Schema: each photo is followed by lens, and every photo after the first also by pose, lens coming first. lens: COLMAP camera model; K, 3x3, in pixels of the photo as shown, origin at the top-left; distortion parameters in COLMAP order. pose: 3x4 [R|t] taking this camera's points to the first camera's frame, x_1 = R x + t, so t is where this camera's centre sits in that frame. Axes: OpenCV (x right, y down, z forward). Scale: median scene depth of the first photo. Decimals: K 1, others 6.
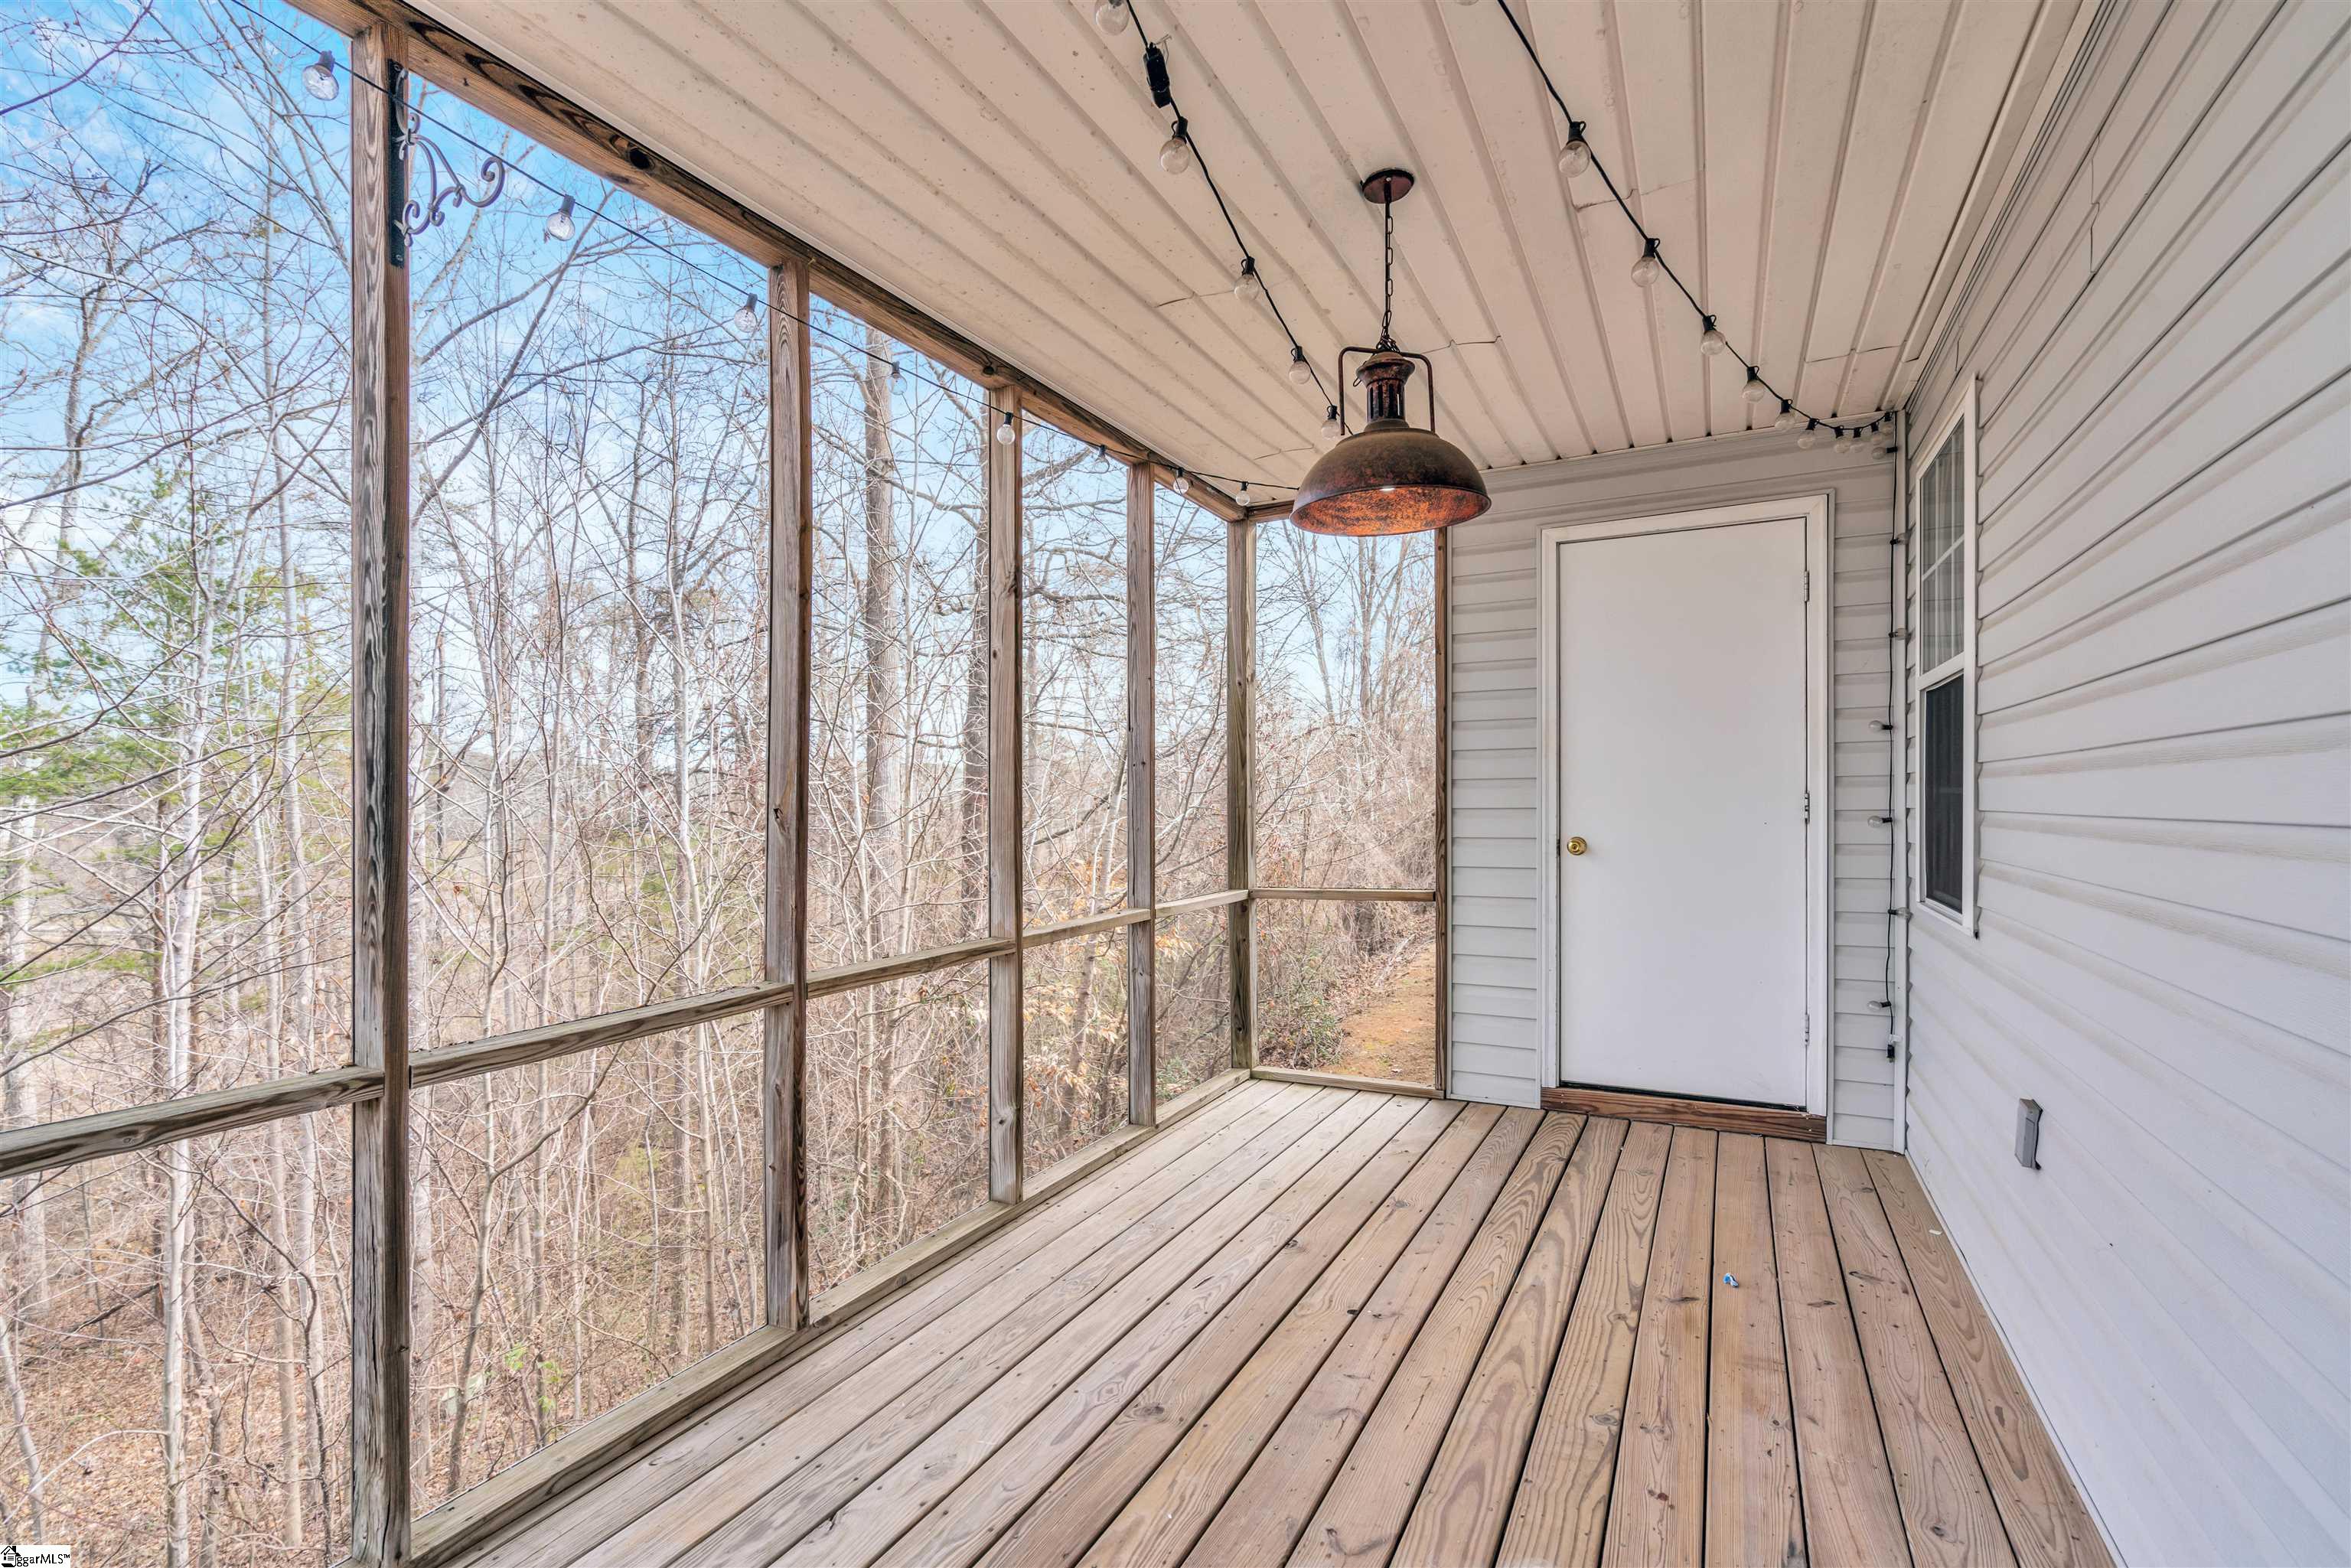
lens RADIAL K [[1064.0, 0, 1171.4], [0, 1064.0, 800.3], [0, 0, 1]] dist [-0.011438, 0.005094]
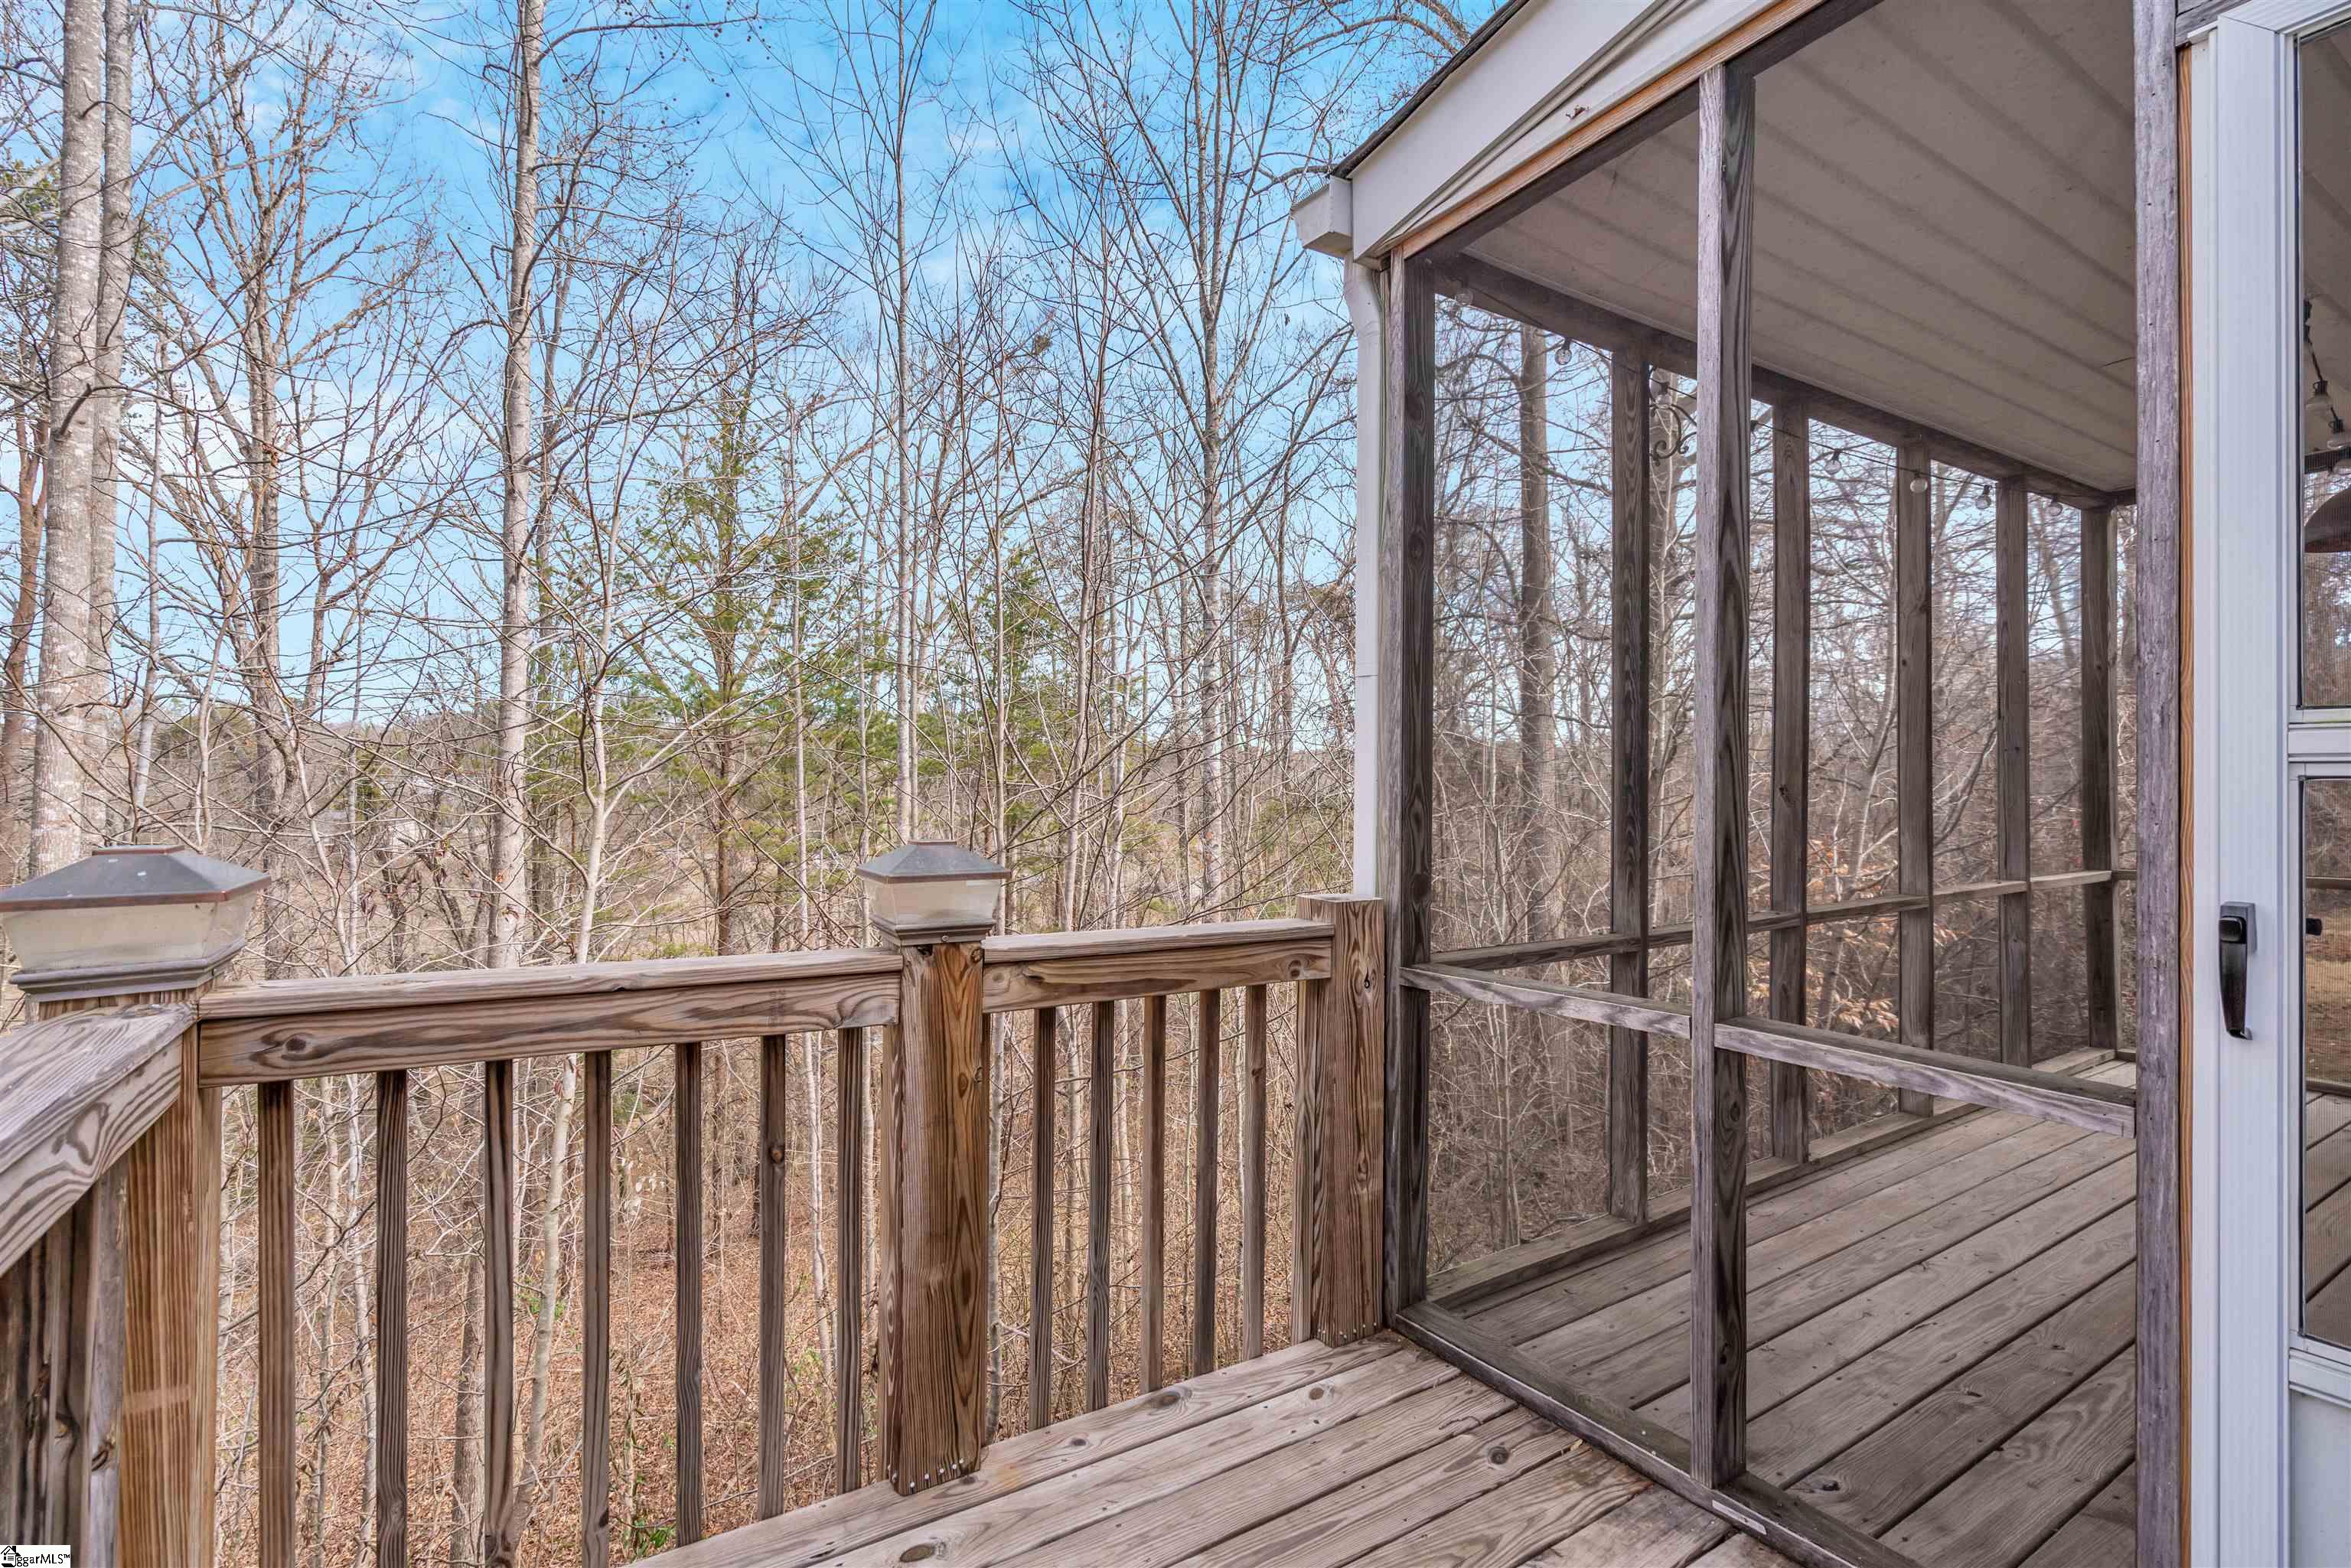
lens RADIAL K [[1064.0, 0, 1180.5], [0, 1064.0, 768.9], [0, 0, 1]] dist [-0.011438, 0.005094]
pose [[0.858265, -0.002328, -0.513201, -0.330634], [-0.002271, 0.999963, -0.008334, -0.003405], [0.513201, 0.008318, 0.858228, -0.604451]]
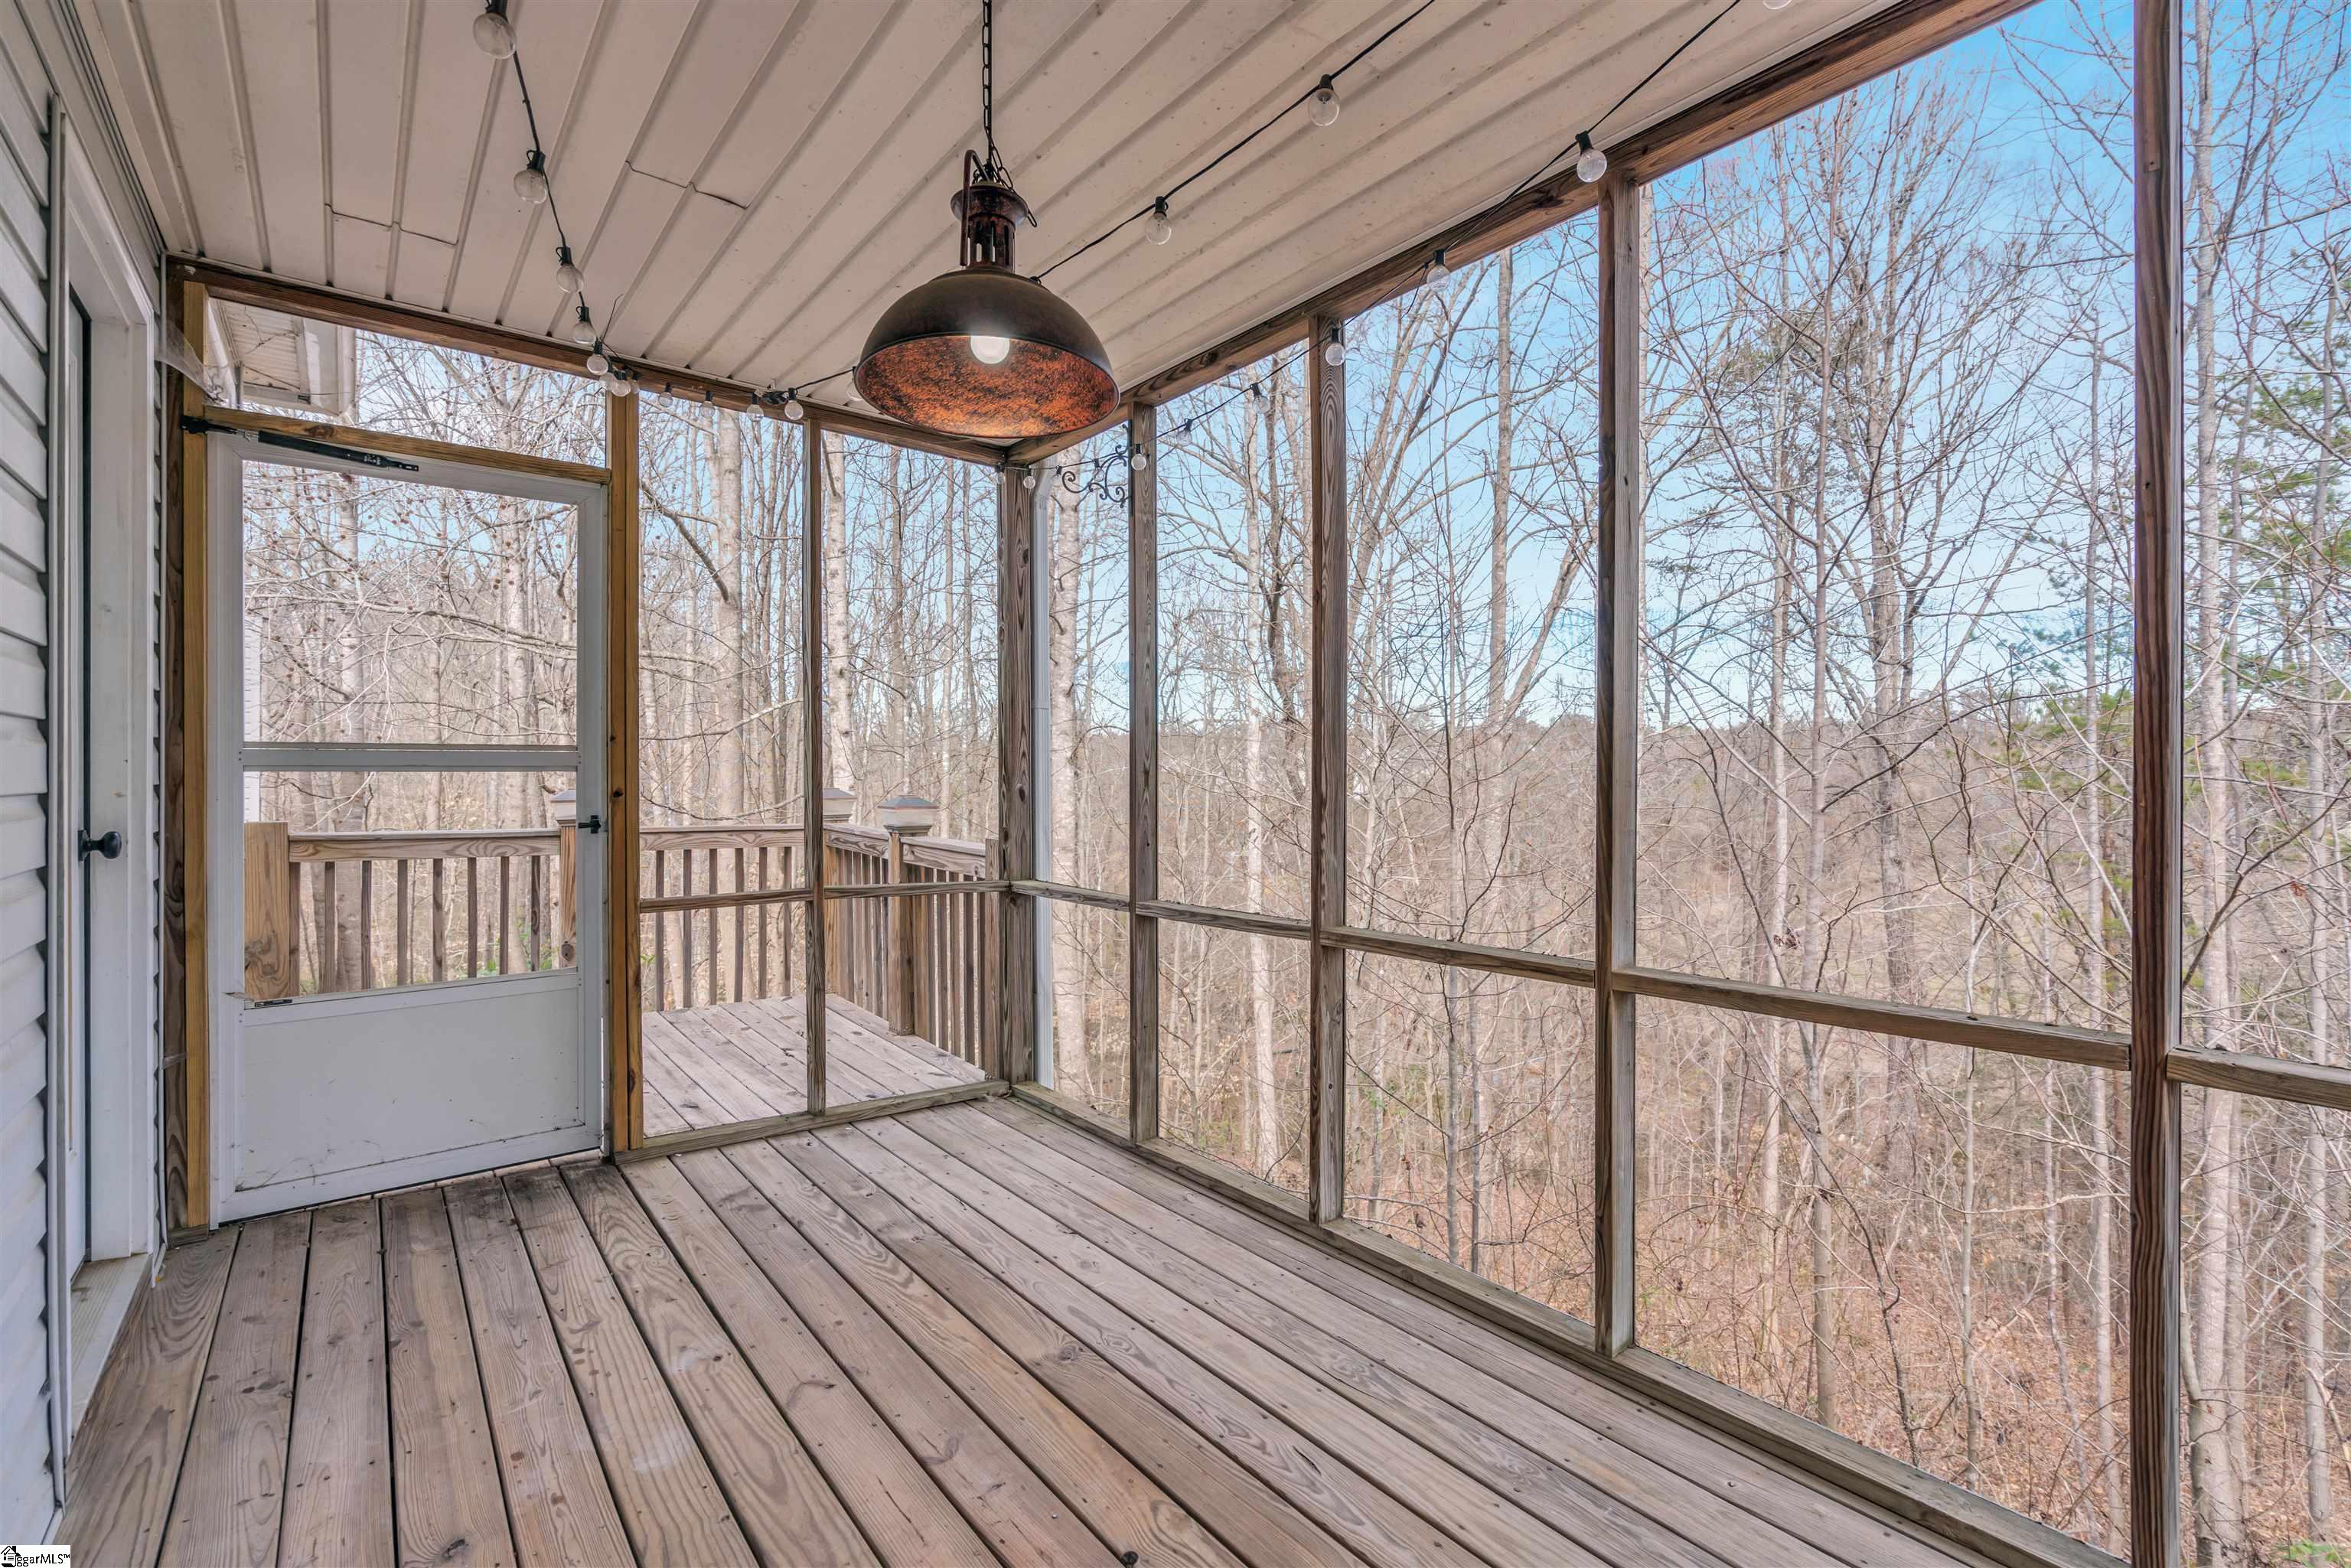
lens RADIAL K [[1064.0, 0, 1182.2], [0, 1064.0, 768.2], [0, 0, 1]] dist [-0.011438, 0.005094]
pose [[-0.410993, 0.000494, -0.911638, 0.778635], [-0.002763, 0.999995, 0.001787, -0.007858], [0.911634, 0.003253, -0.410990, 1.336887]]
